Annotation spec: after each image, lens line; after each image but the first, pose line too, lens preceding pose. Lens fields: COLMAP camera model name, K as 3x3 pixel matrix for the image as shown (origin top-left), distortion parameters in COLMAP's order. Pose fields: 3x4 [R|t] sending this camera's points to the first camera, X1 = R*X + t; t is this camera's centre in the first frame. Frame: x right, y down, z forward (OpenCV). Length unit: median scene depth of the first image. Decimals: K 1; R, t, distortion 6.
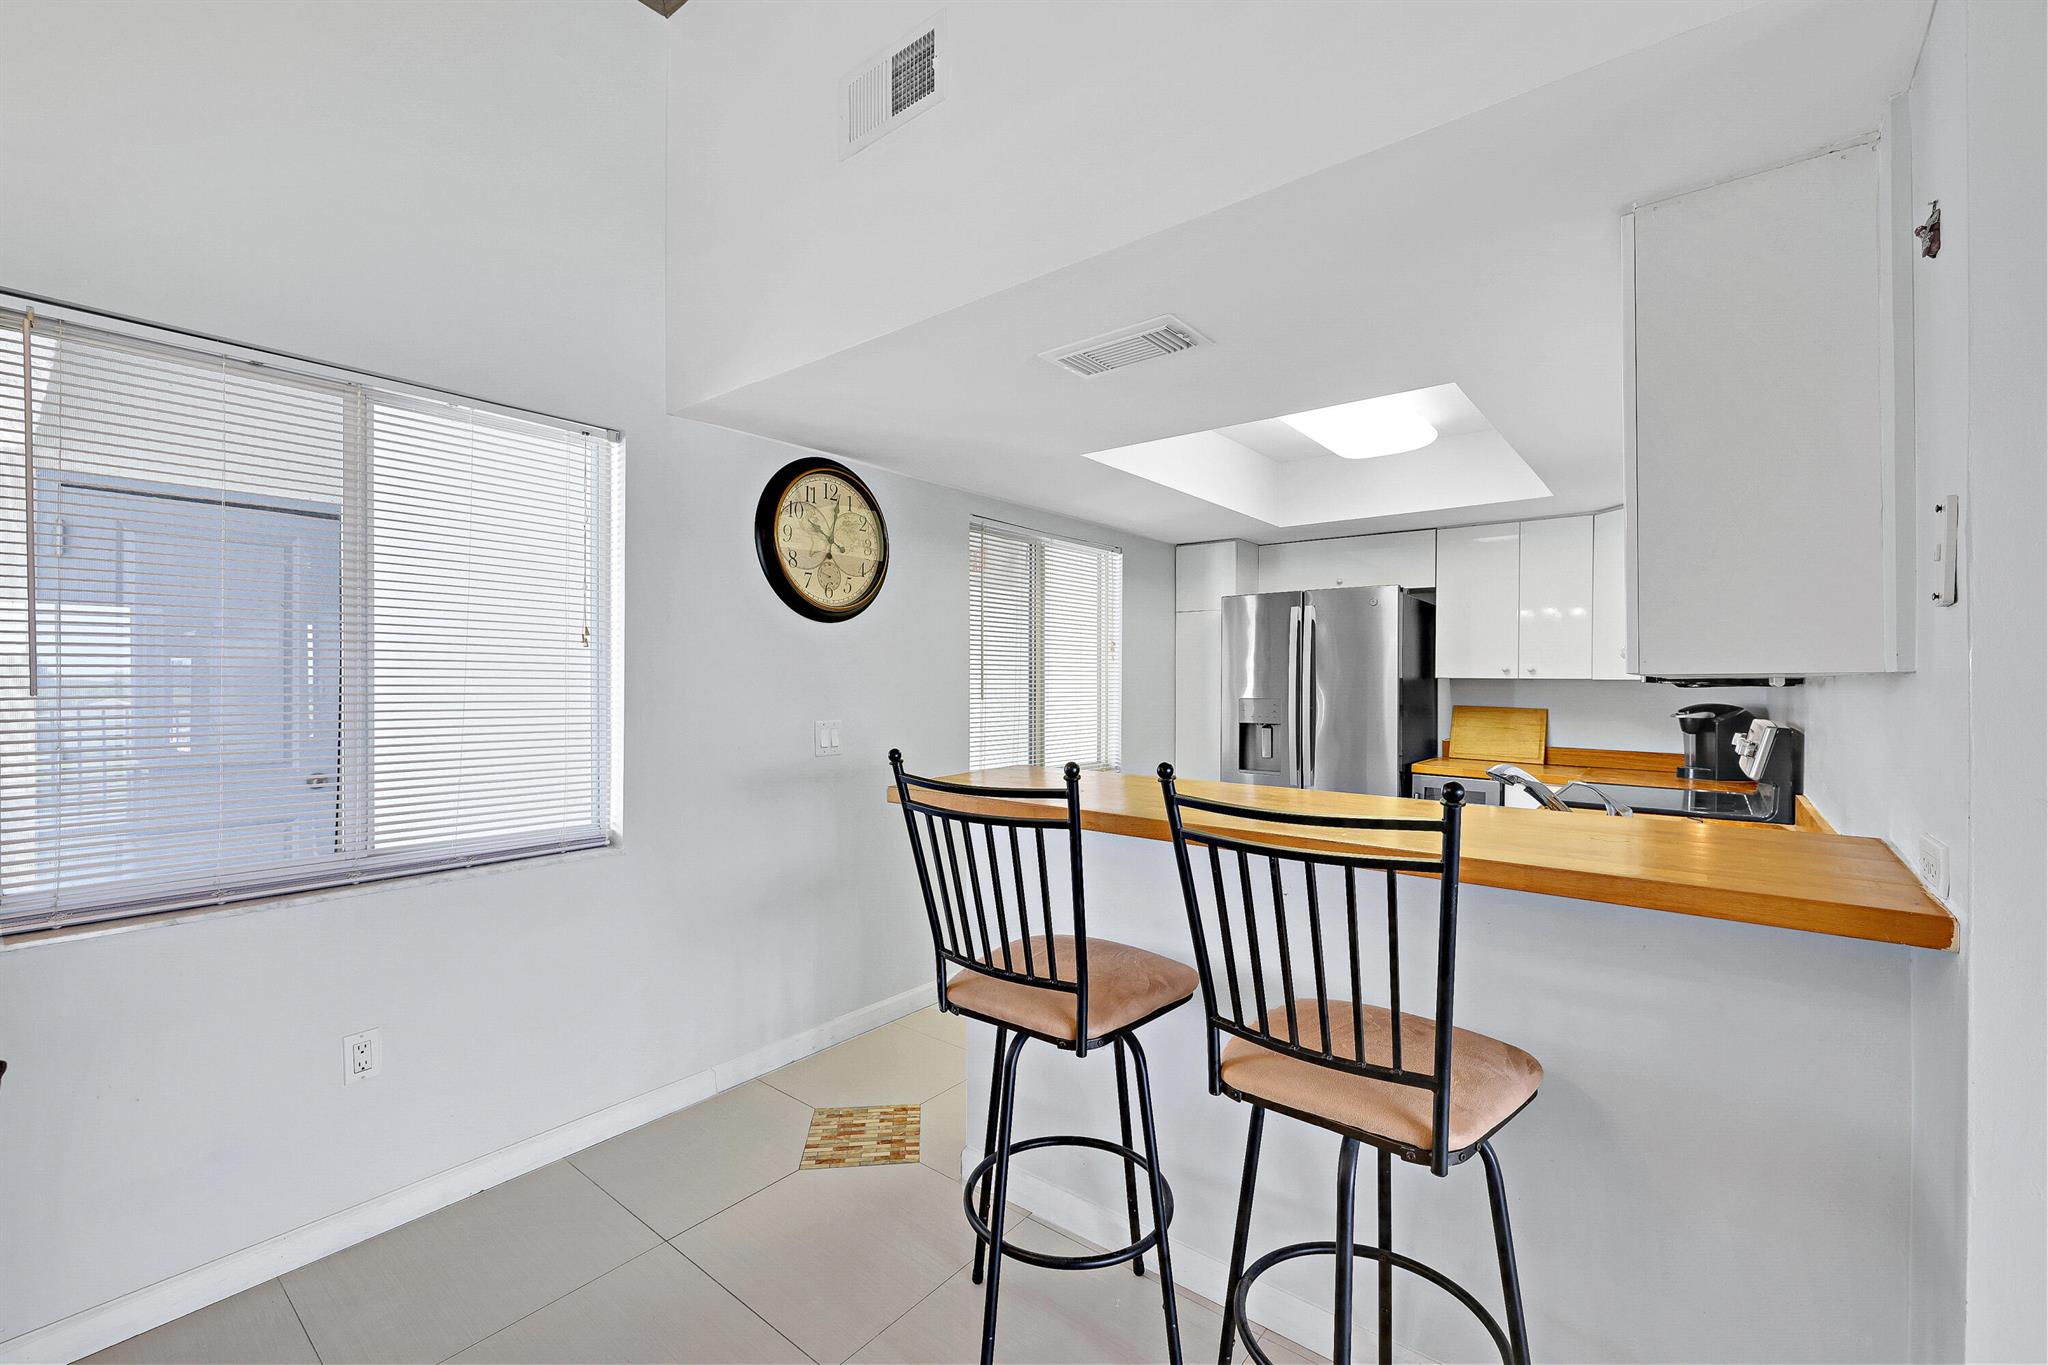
lens RADIAL K [[858.8, 0, 1031.3], [0, 858.8, 670.4], [0, 0, 1]] dist [0.004872, 0.000033]
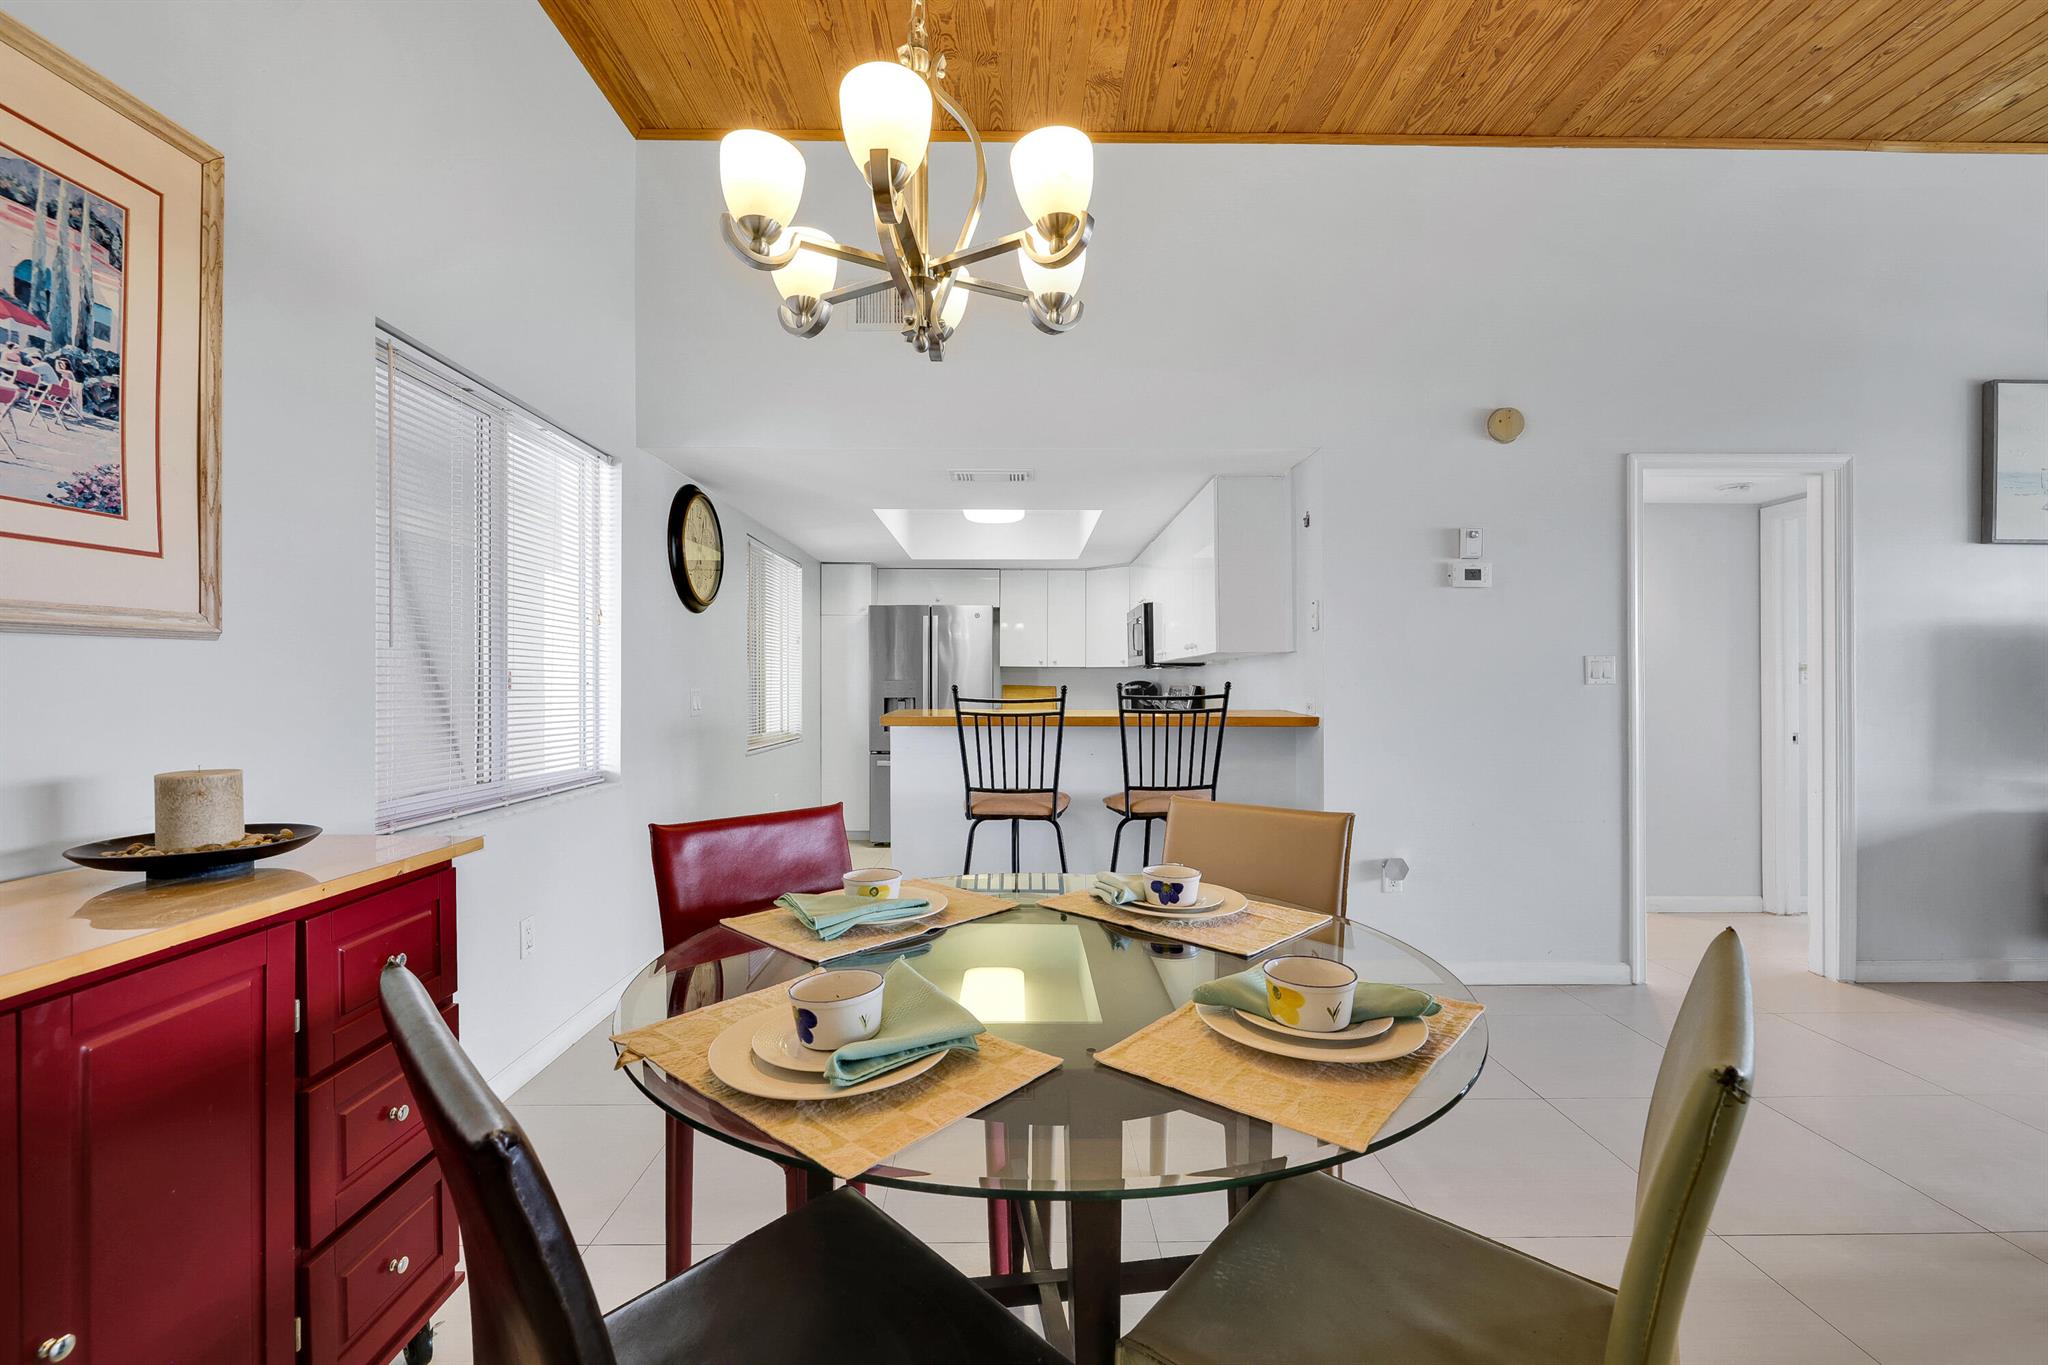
lens RADIAL K [[858.8, 0, 1031.3], [0, 858.8, 670.4], [0, 0, 1]] dist [0.004872, 0.000033]
pose [[0.766620, 0.007805, 0.642054, -0.814693], [-0.005012, 0.999968, -0.006172, 0.043600], [-0.642082, 0.001514, 0.766635, -0.369460]]
